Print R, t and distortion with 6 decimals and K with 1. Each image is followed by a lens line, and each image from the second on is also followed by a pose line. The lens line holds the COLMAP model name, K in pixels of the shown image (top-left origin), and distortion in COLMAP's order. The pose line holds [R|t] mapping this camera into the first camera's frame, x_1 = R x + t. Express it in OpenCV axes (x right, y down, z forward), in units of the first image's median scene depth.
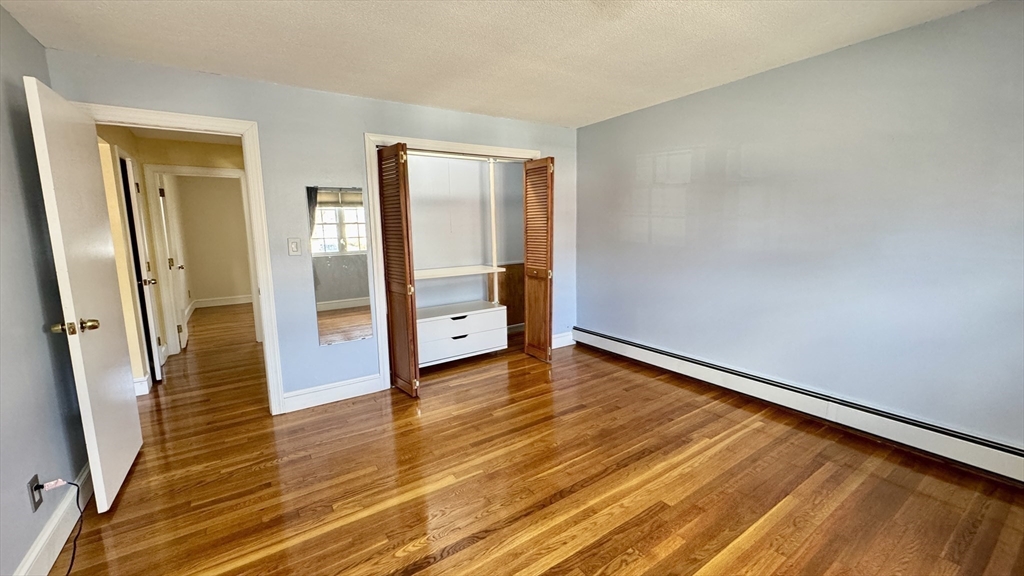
lens RADIAL K [[409.6, 0, 512.0], [0, 409.6, 288.0], [0, 0, 1]] dist [-0.002431, -0.000187]
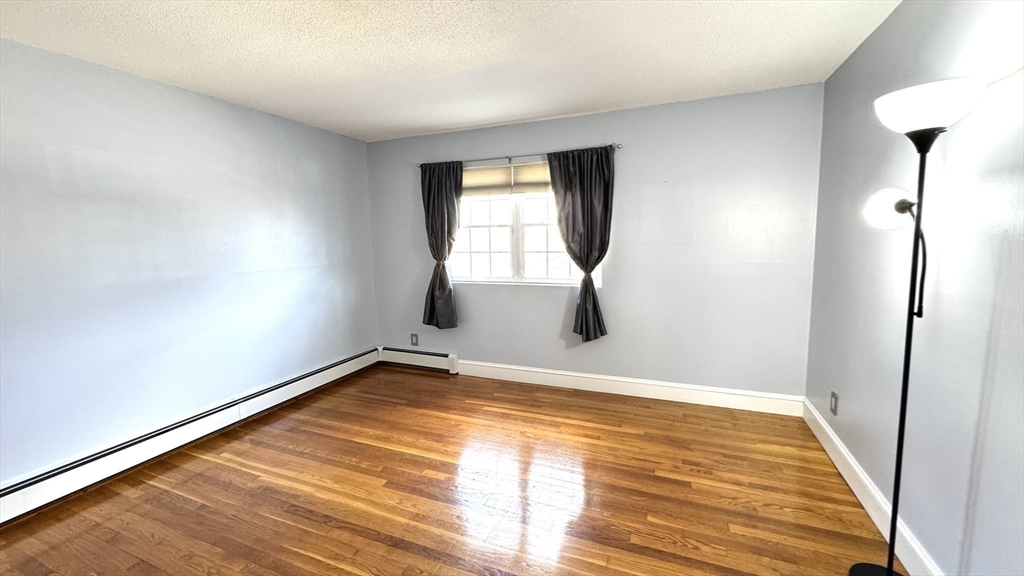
lens RADIAL K [[409.6, 0, 512.0], [0, 409.6, 288.0], [0, 0, 1]] dist [-0.002431, -0.000187]
pose [[-0.554869, -0.076796, 0.828386, -0.620903], [0.157128, 0.968135, 0.194999, -0.148603], [-0.816965, 0.238361, -0.525122, 0.995276]]
